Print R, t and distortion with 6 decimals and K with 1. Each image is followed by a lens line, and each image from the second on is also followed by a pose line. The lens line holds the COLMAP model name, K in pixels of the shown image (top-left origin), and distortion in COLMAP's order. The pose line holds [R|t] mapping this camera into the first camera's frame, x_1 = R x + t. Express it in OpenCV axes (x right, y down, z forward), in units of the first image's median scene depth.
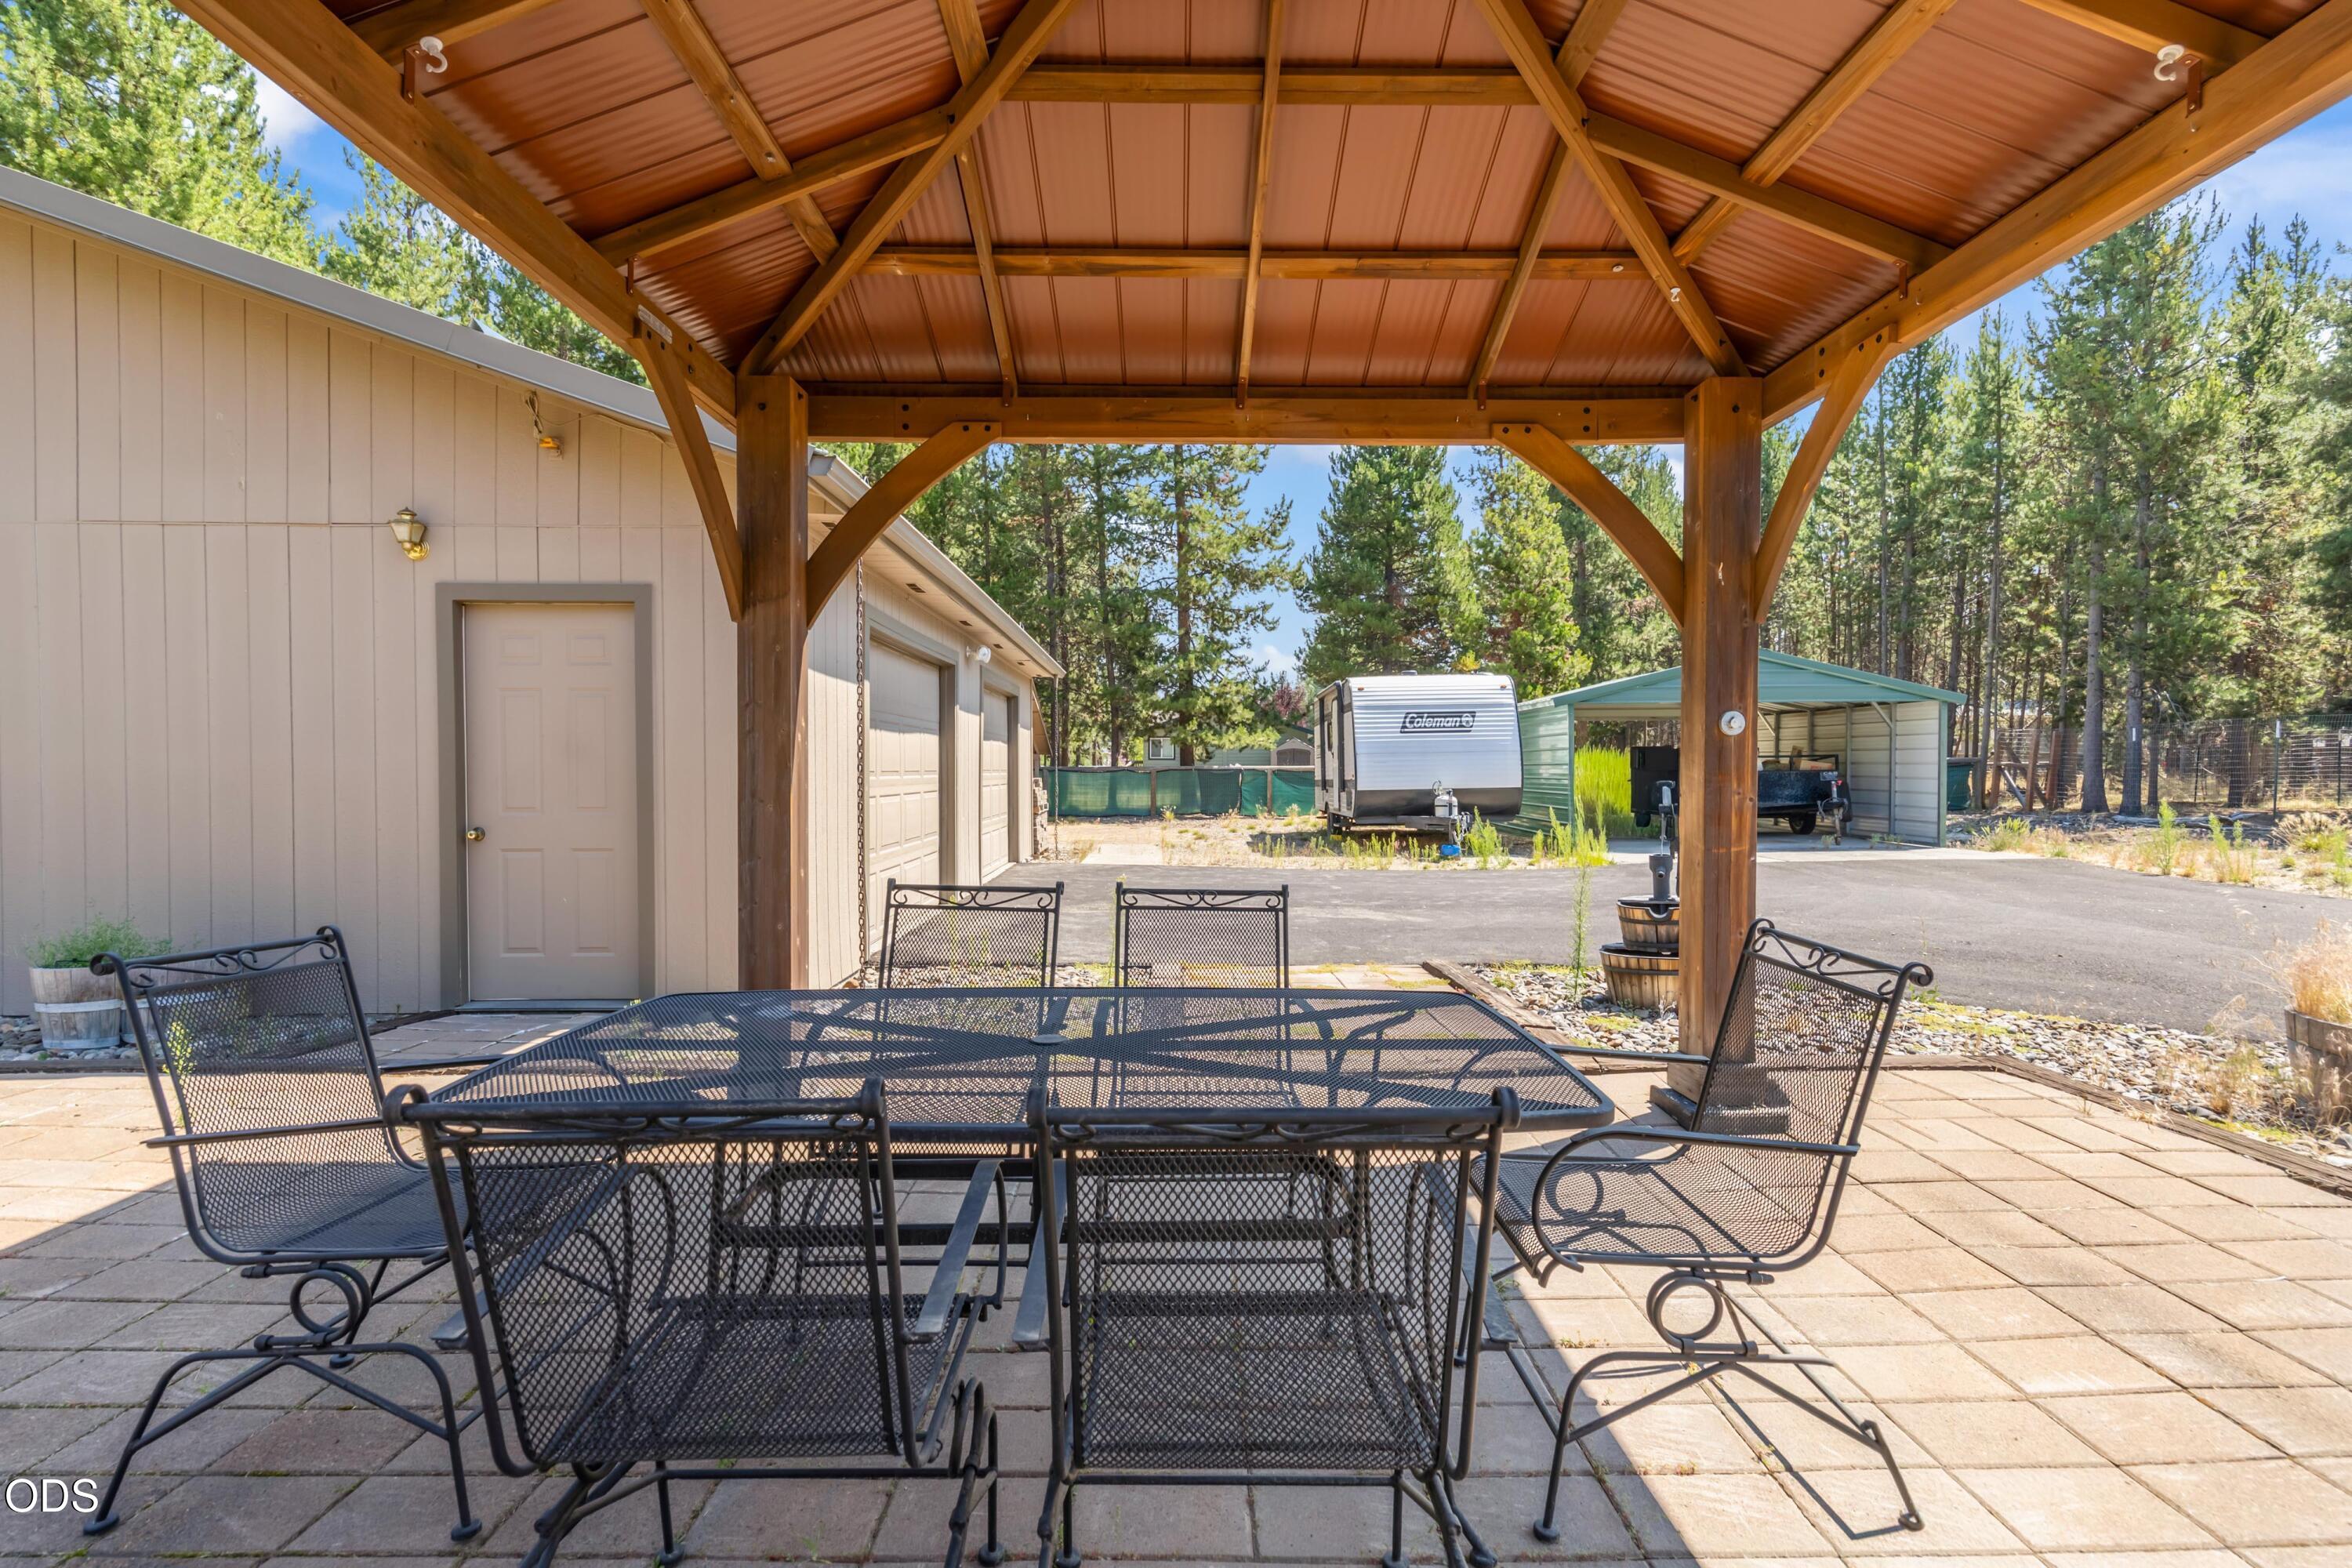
lens RADIAL K [[1082.2, 0, 1182.6], [0, 1082.2, 787.3], [0, 0, 1]] dist [0.001594, 0.000051]
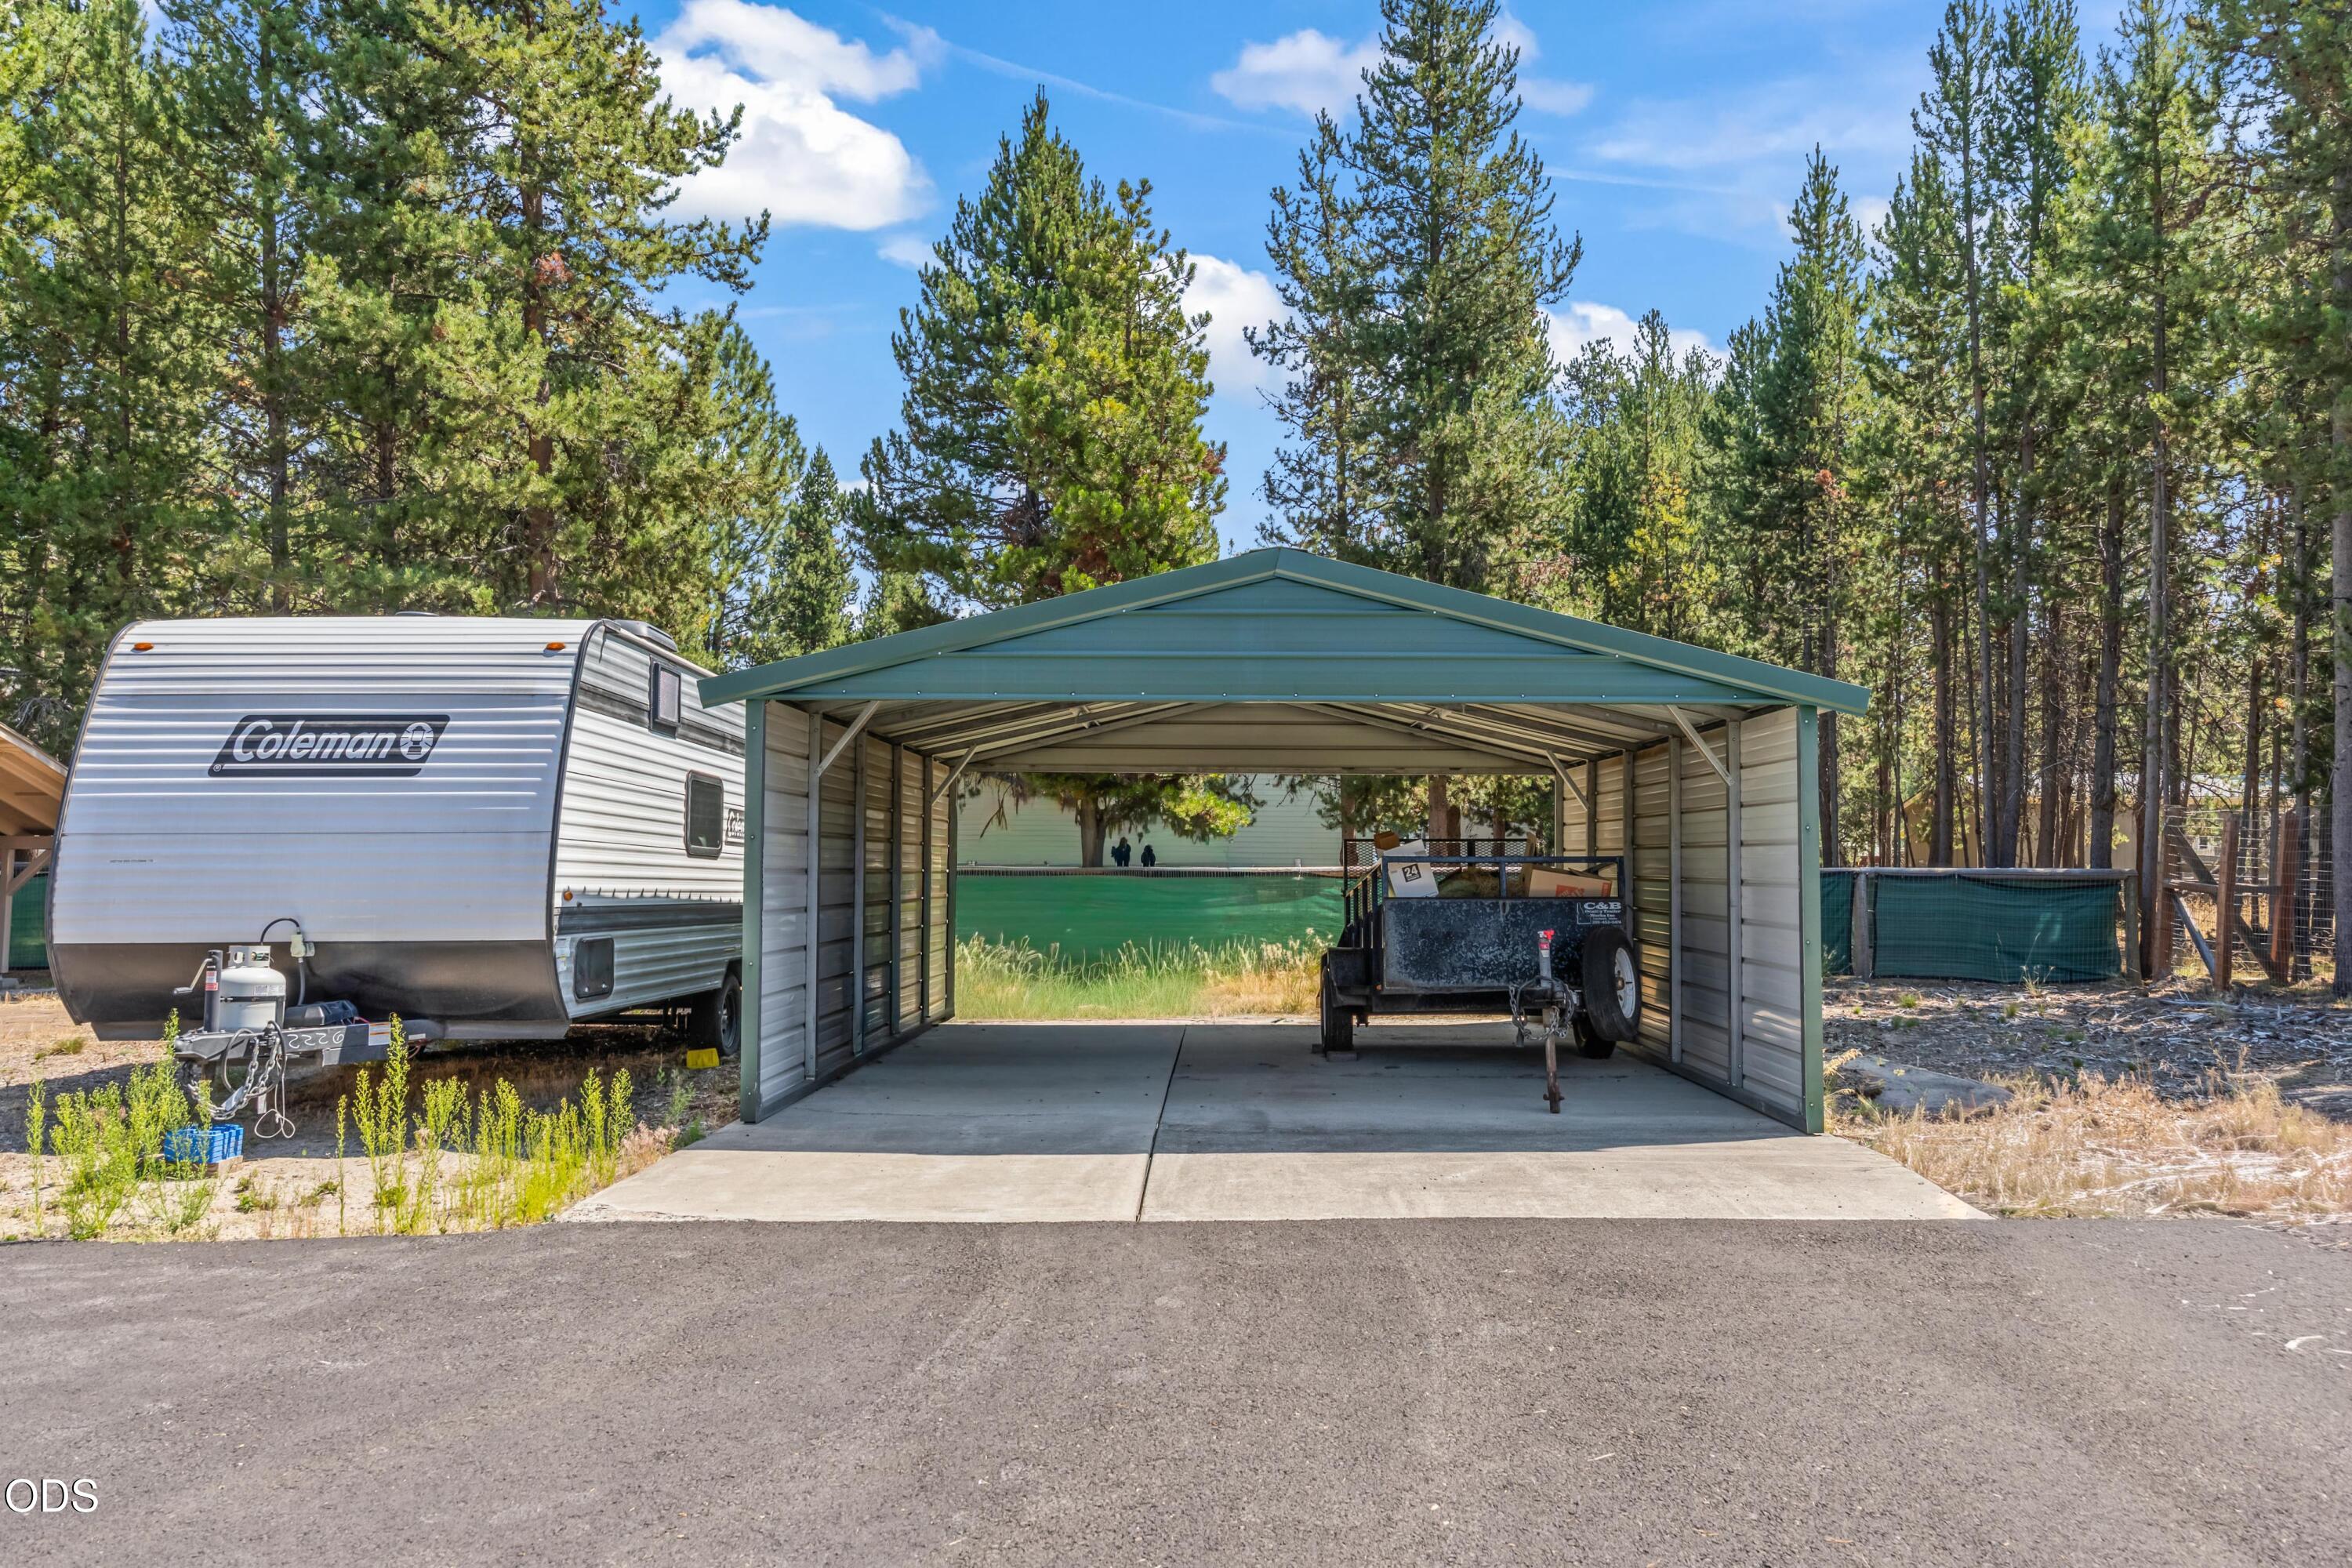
lens RADIAL K [[1576.4, 0, 1181.8], [0, 1576.4, 795.6], [0, 0, 1]] dist [0.007670, -0.001383]
pose [[0.999875, 0.013646, 0.008027, 0.495940], [-0.013117, 0.997951, -0.062626, -0.016013], [-0.008865, 0.062513, 0.998005, 0.491248]]
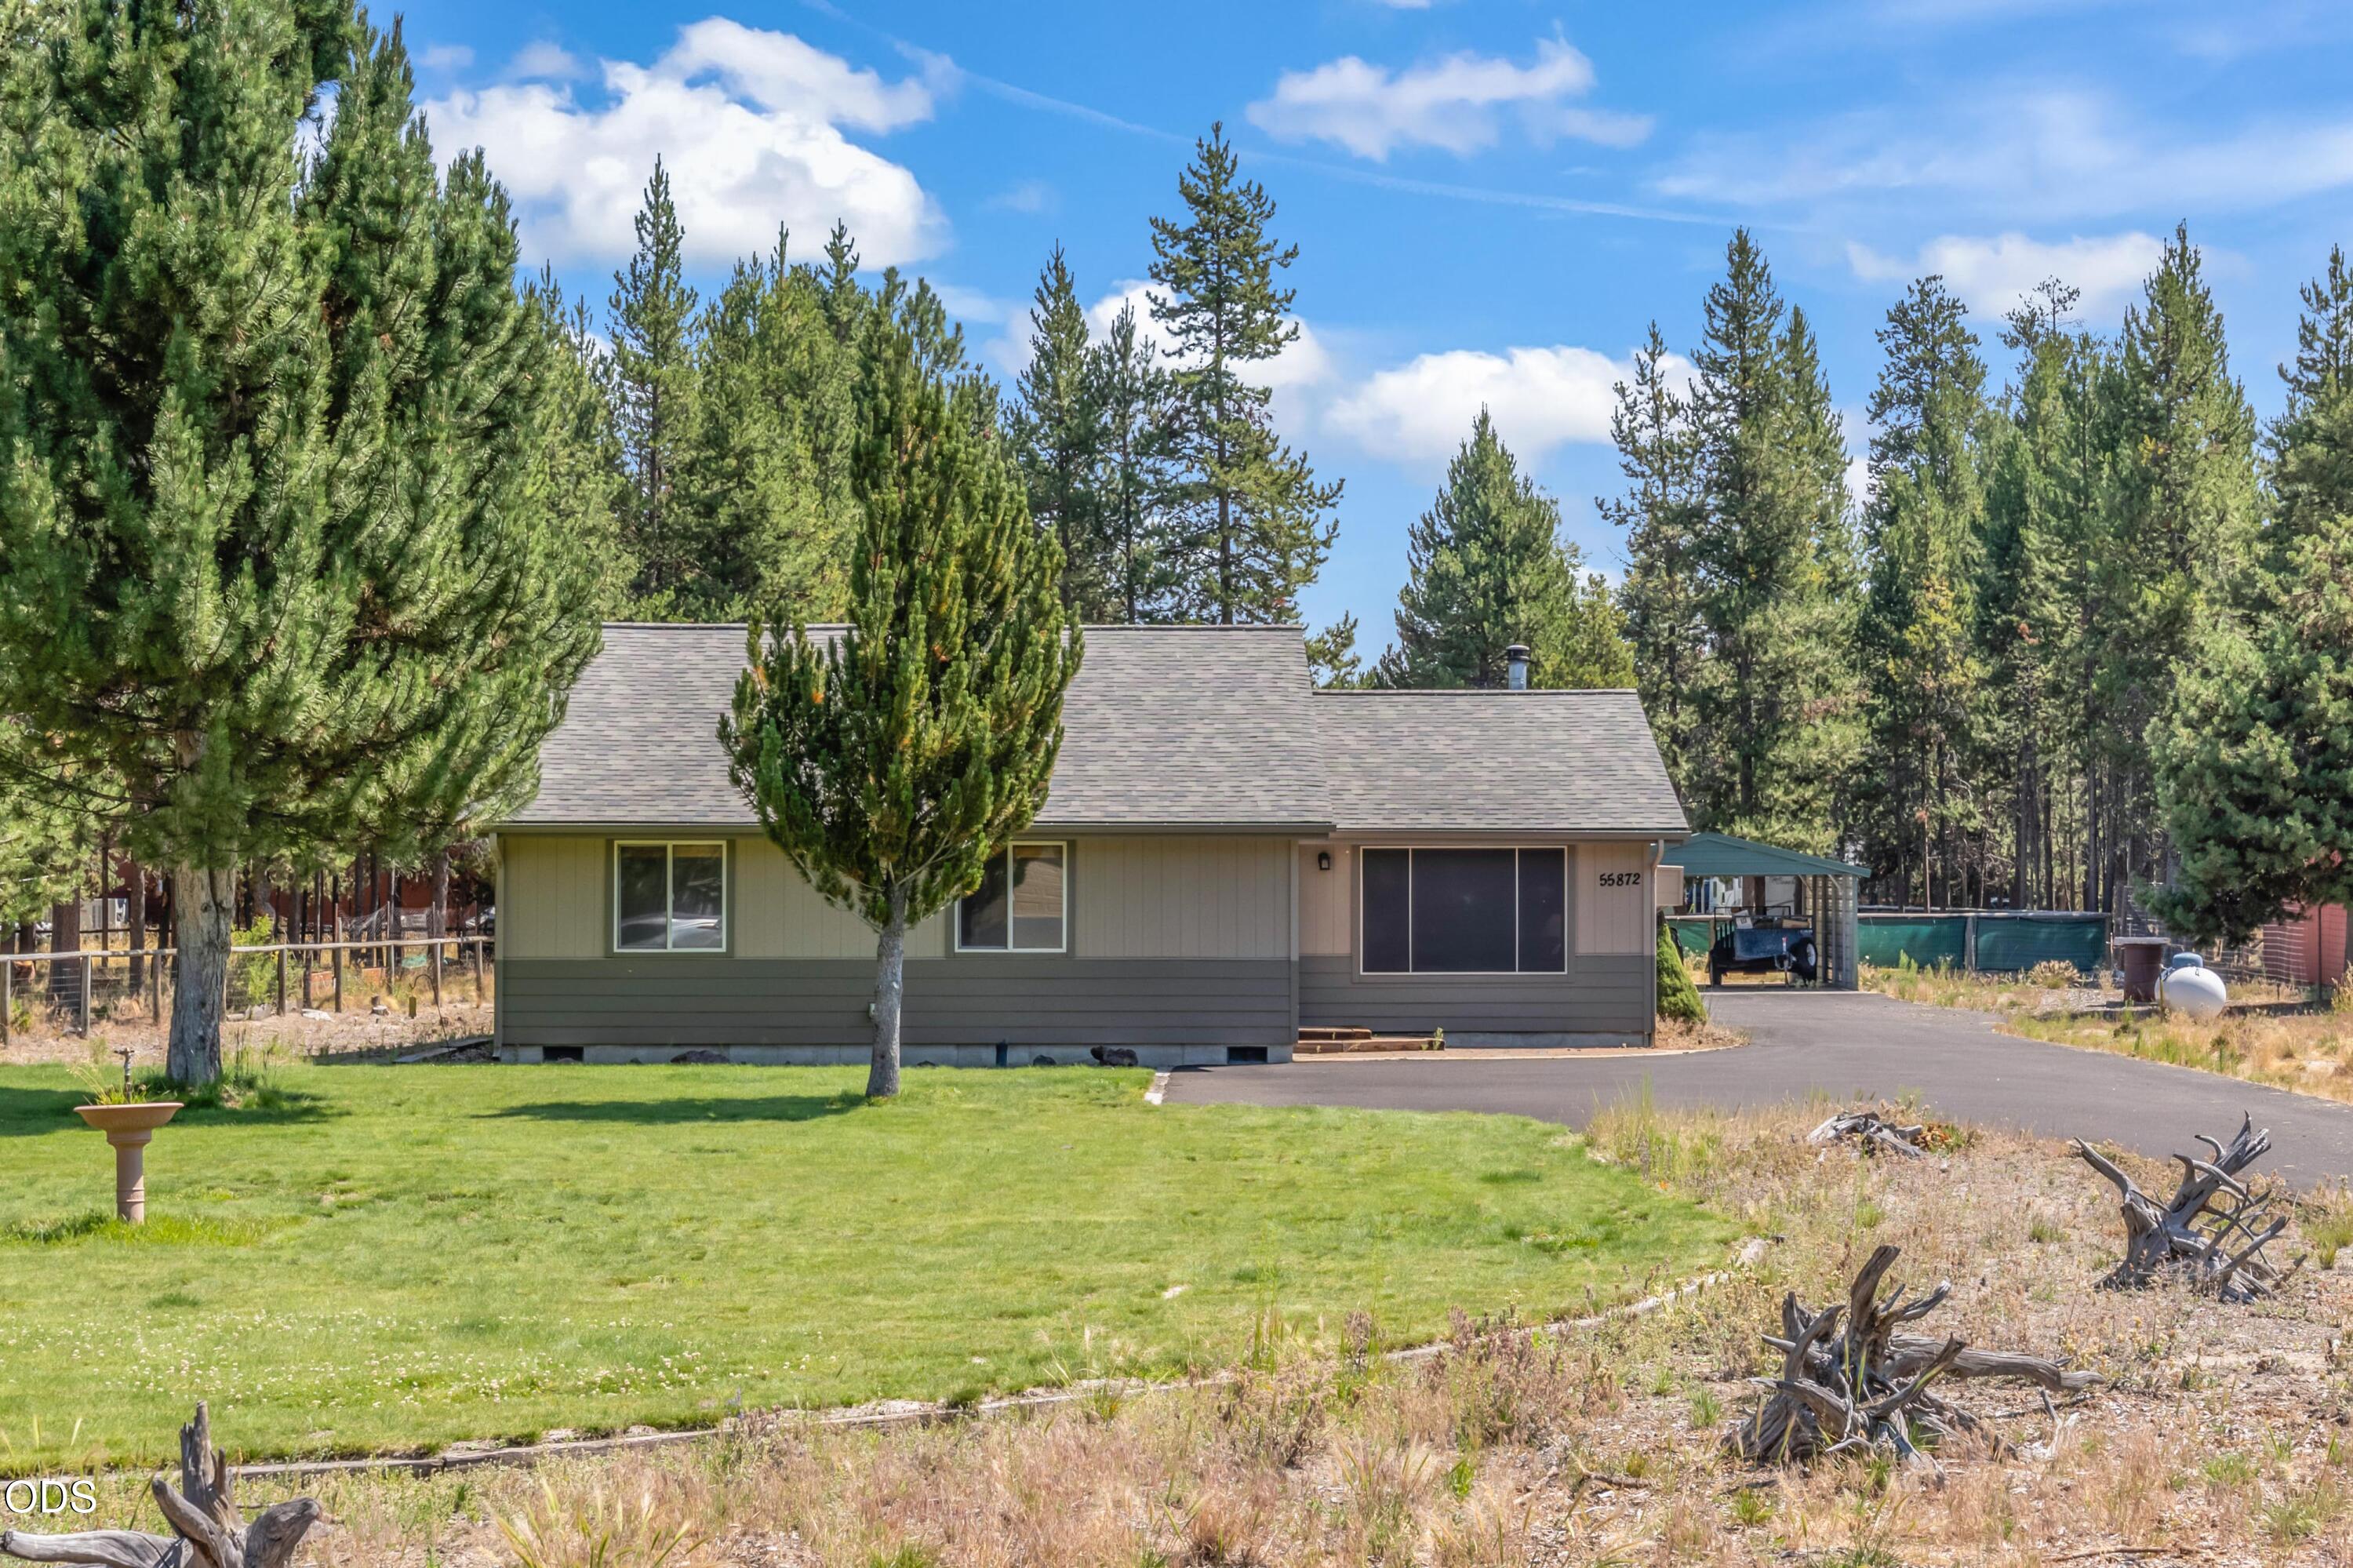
lens RADIAL K [[3741.5, 0, 1189.6], [0, 3741.5, 786.7], [0, 0, 1]] dist [-0.013870, 0.000000]
pose [[0.999688, 0.001108, 0.024960, -0.181668], [0.000028, 0.998966, -0.045465, 0.017353], [-0.024985, 0.045451, 0.998654, -3.339378]]
